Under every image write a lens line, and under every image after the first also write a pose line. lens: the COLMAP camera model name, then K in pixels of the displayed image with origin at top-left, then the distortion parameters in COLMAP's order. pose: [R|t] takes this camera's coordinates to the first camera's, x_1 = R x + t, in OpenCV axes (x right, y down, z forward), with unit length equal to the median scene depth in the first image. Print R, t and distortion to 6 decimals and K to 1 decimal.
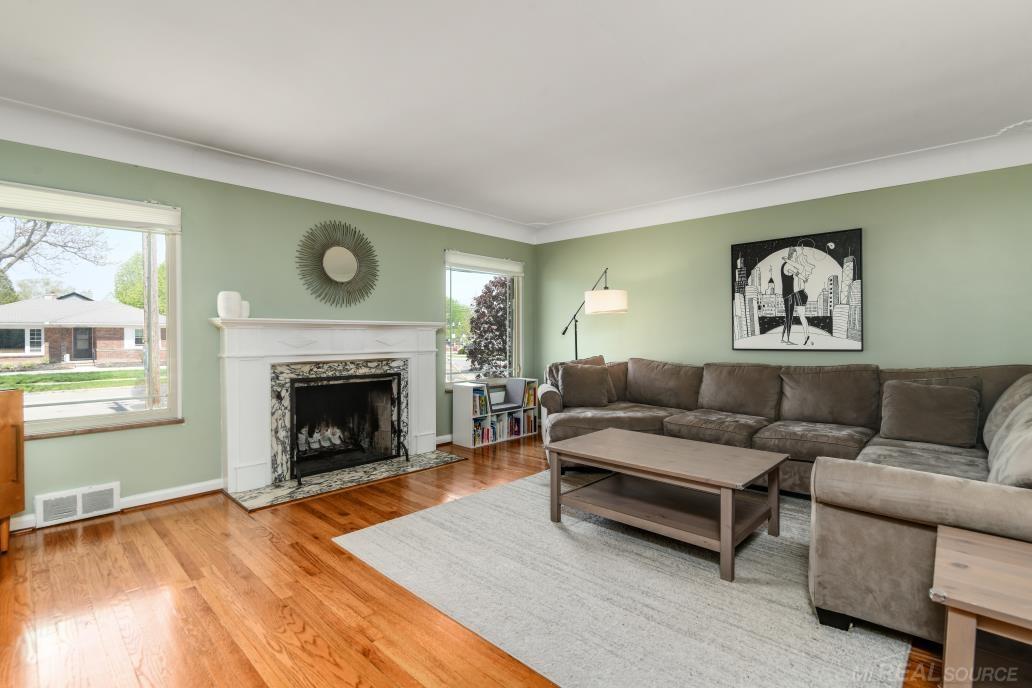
lens RADIAL K [[498.7, 0, 534.3], [0, 498.7, 341.7], [0, 0, 1]] dist [-0.002046, -0.000232]
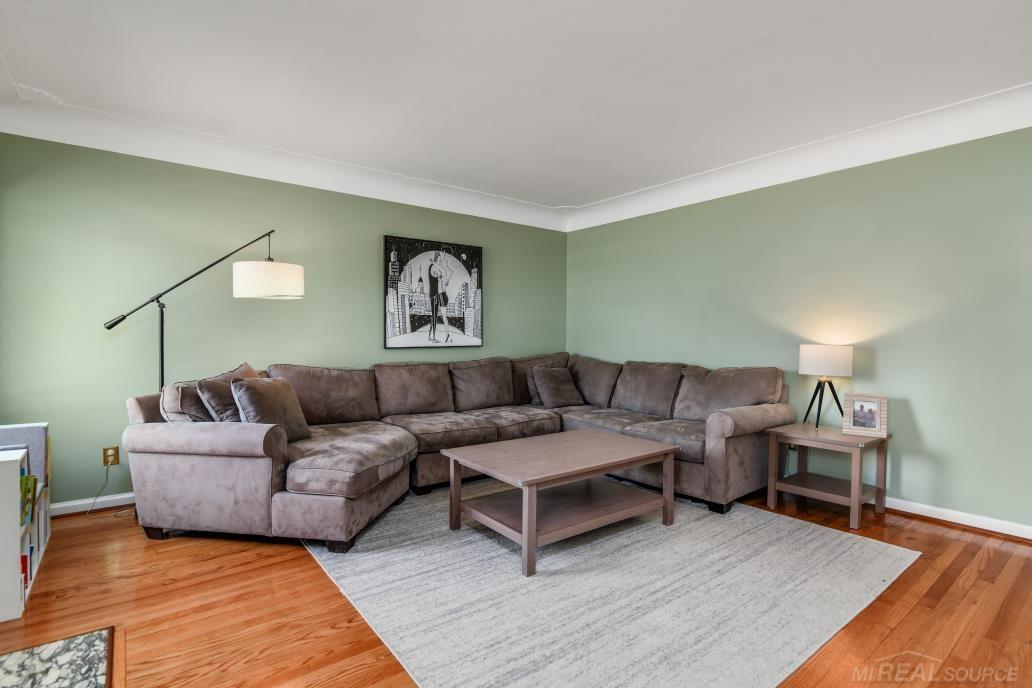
lens RADIAL K [[498.7, 0, 534.3], [0, 498.7, 341.7], [0, 0, 1]] dist [-0.002046, -0.000232]
pose [[0.153343, -0.009580, 0.988127, -0.515237], [0.008922, 0.999926, 0.008310, -0.002141], [-0.988133, 0.007541, 0.153417, 0.636497]]
